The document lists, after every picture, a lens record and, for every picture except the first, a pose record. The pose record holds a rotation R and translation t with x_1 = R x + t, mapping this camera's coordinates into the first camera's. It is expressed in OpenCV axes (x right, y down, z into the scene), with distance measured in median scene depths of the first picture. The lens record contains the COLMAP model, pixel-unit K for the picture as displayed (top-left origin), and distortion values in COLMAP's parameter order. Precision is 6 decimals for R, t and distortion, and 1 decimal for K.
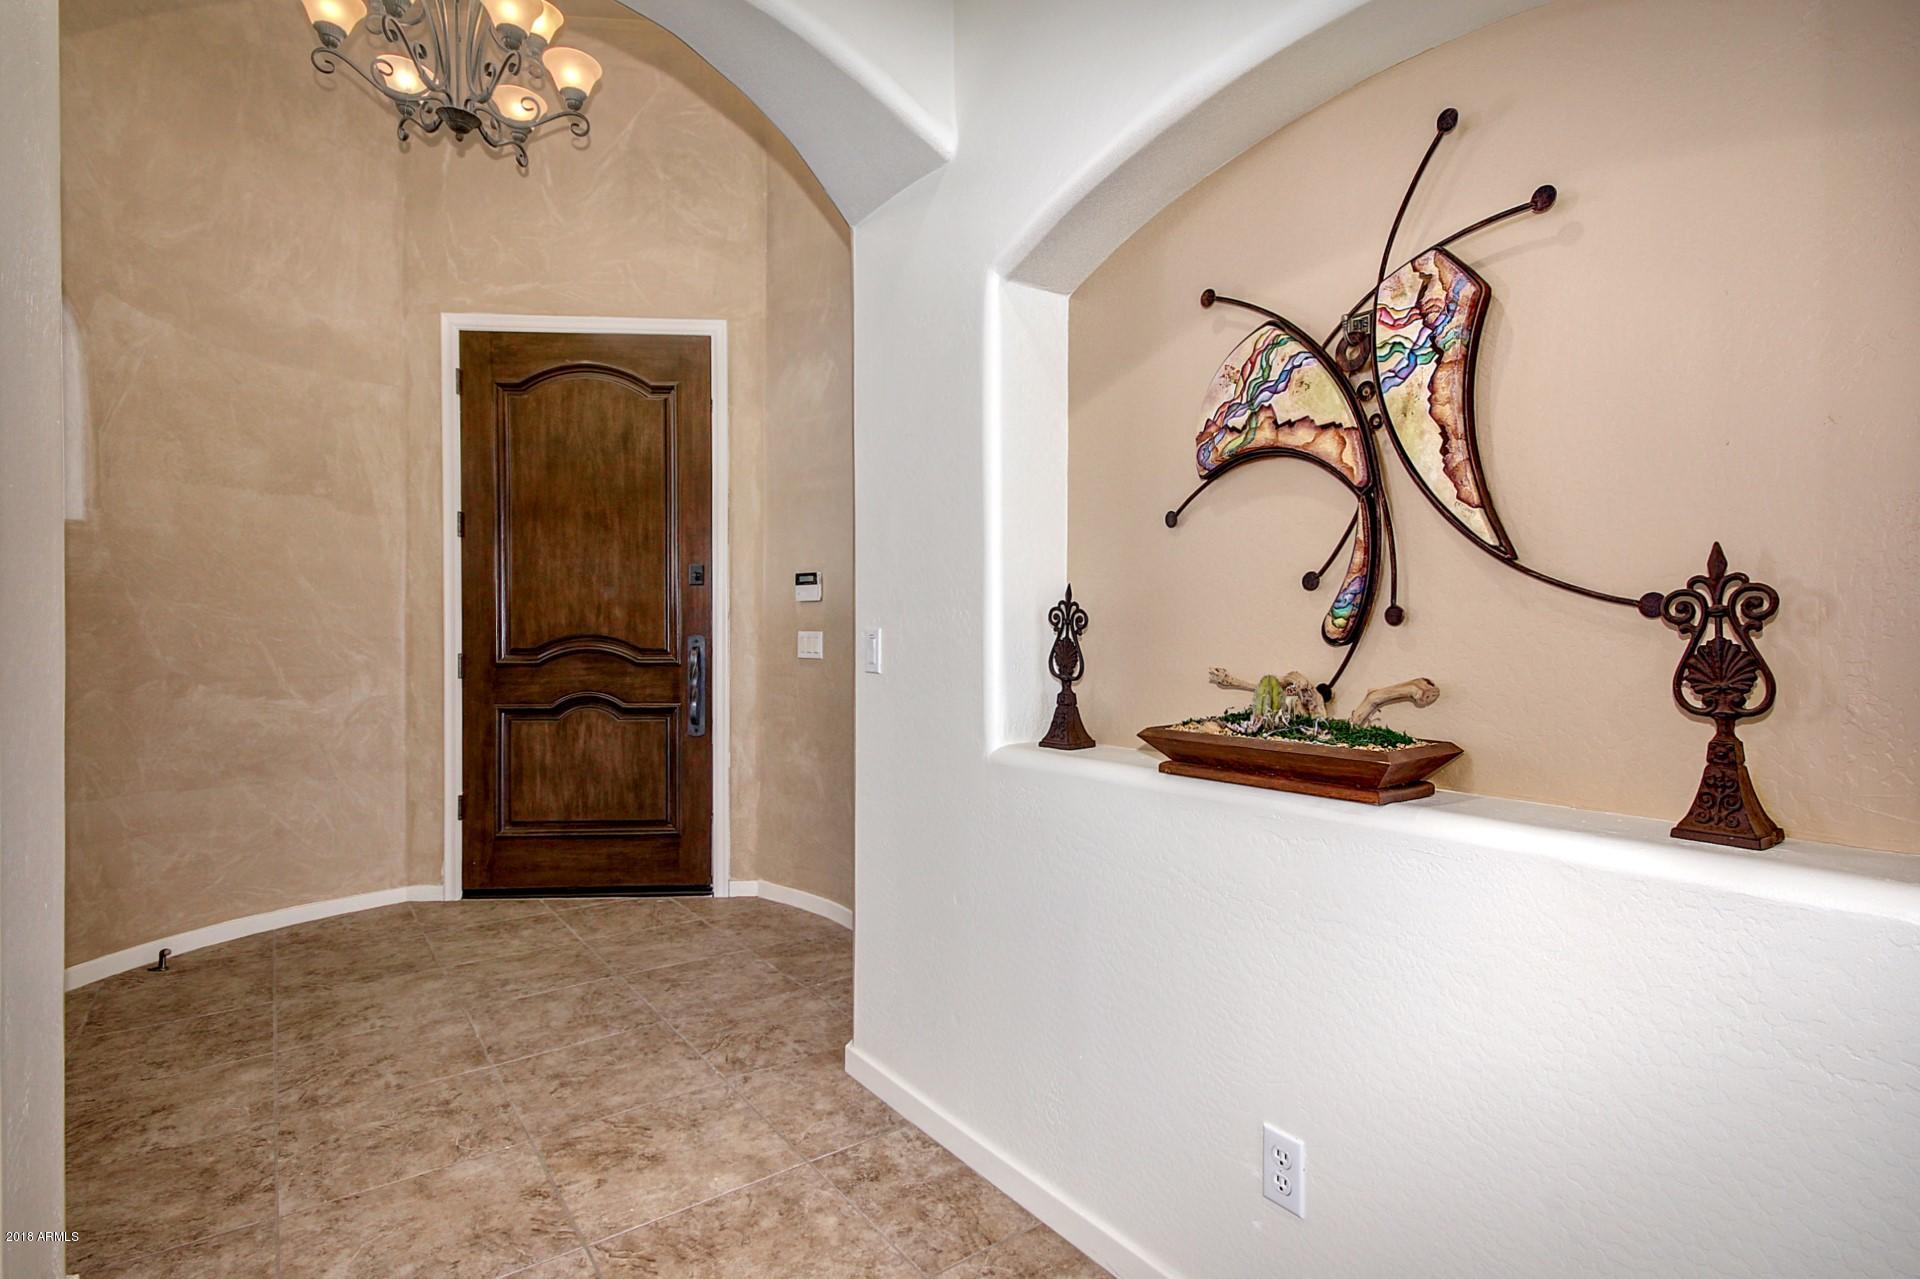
lens RADIAL K [[899.6, 0, 949.1], [0, 899.6, 637.7], [0, 0, 1]] dist [0.011311, -0.004221]
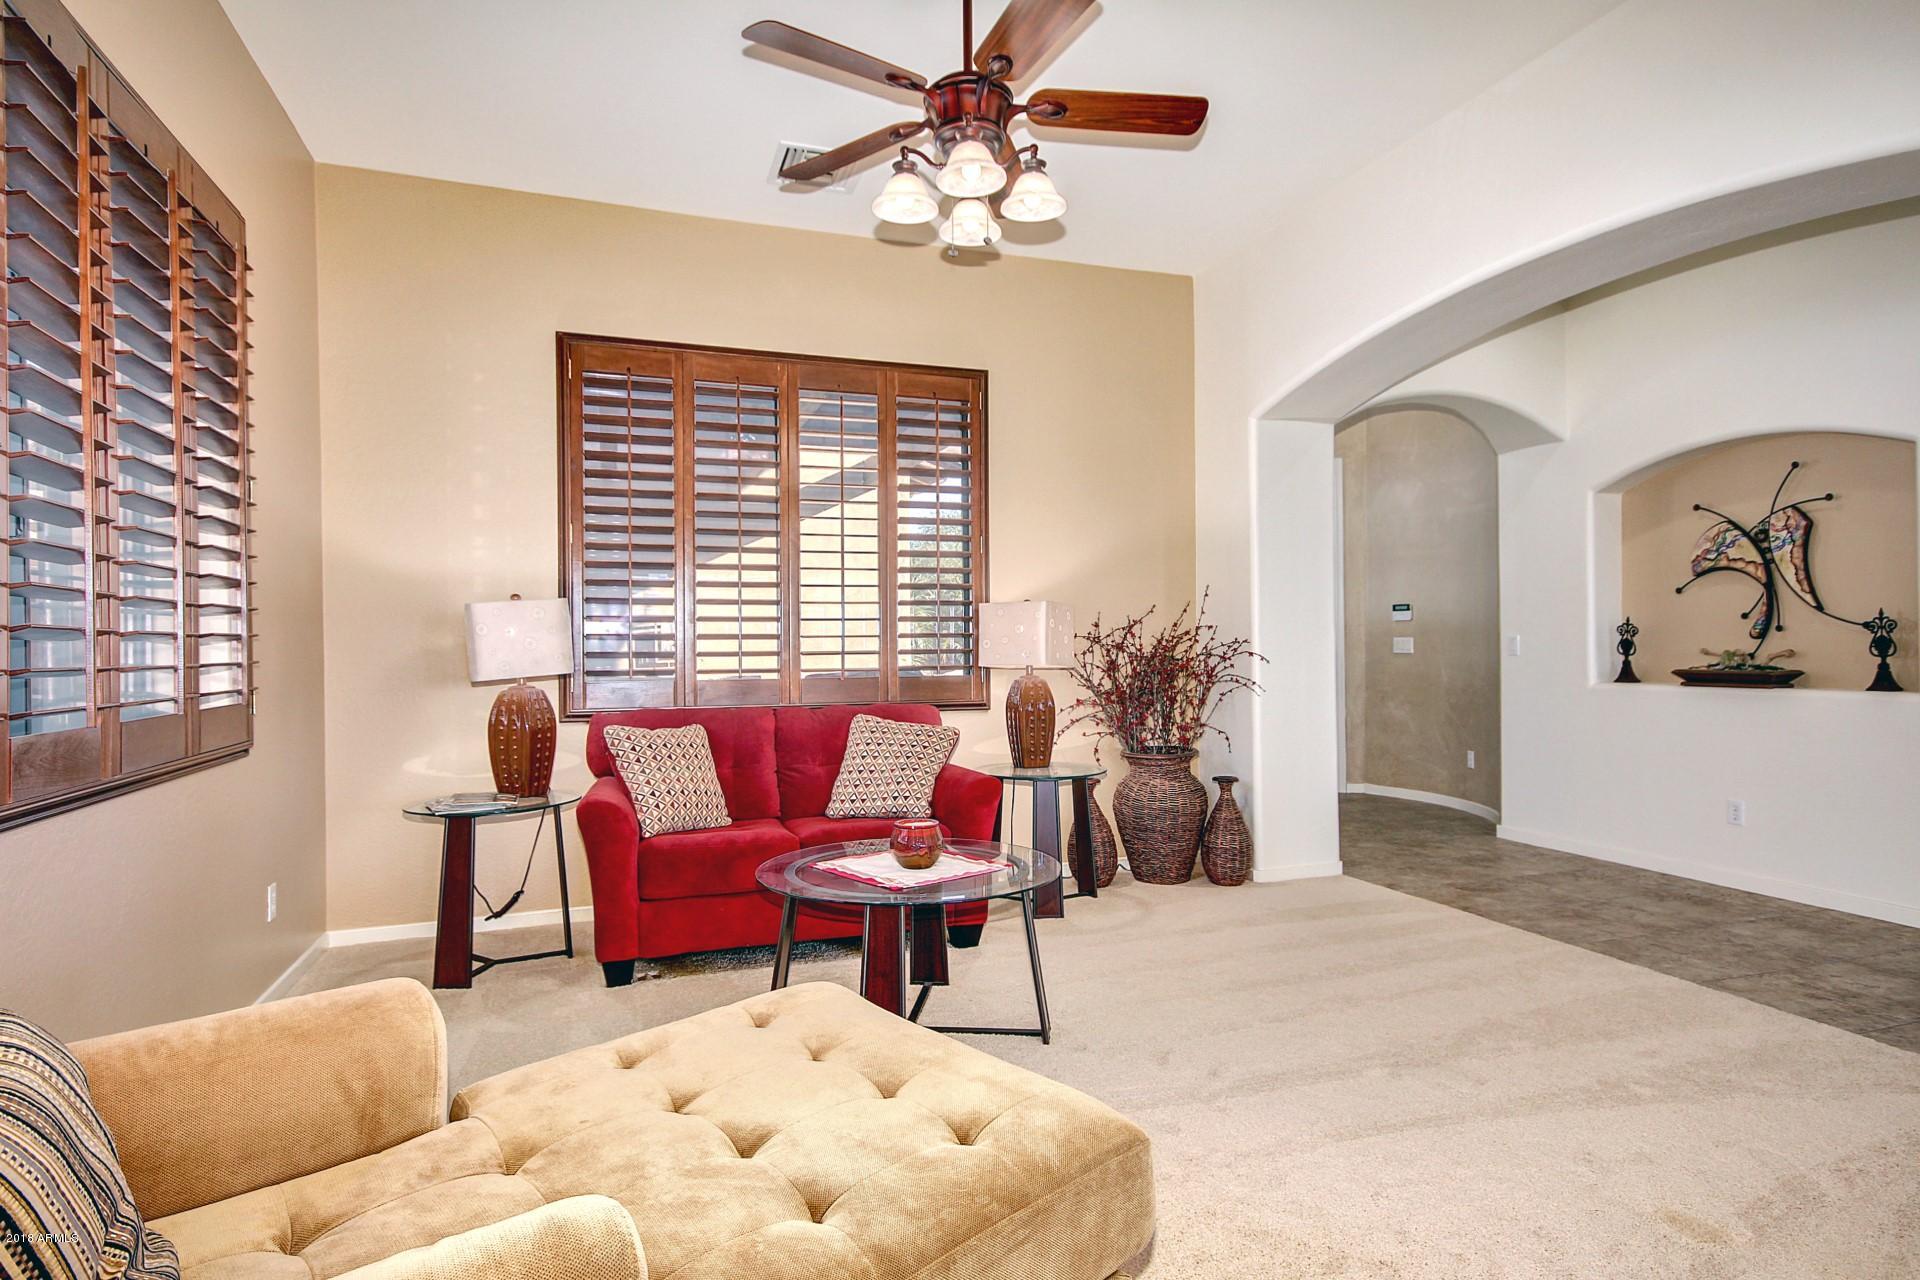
lens RADIAL K [[994.4, 0, 970.4], [0, 994.4, 641.7], [0, 0, 1]] dist [0.021625, -0.003268]
pose [[0.961491, -0.013108, -0.274523, -1.095420], [0.011765, 0.999909, -0.006541, 0.009419], [0.274584, 0.003059, 0.961558, -2.769470]]
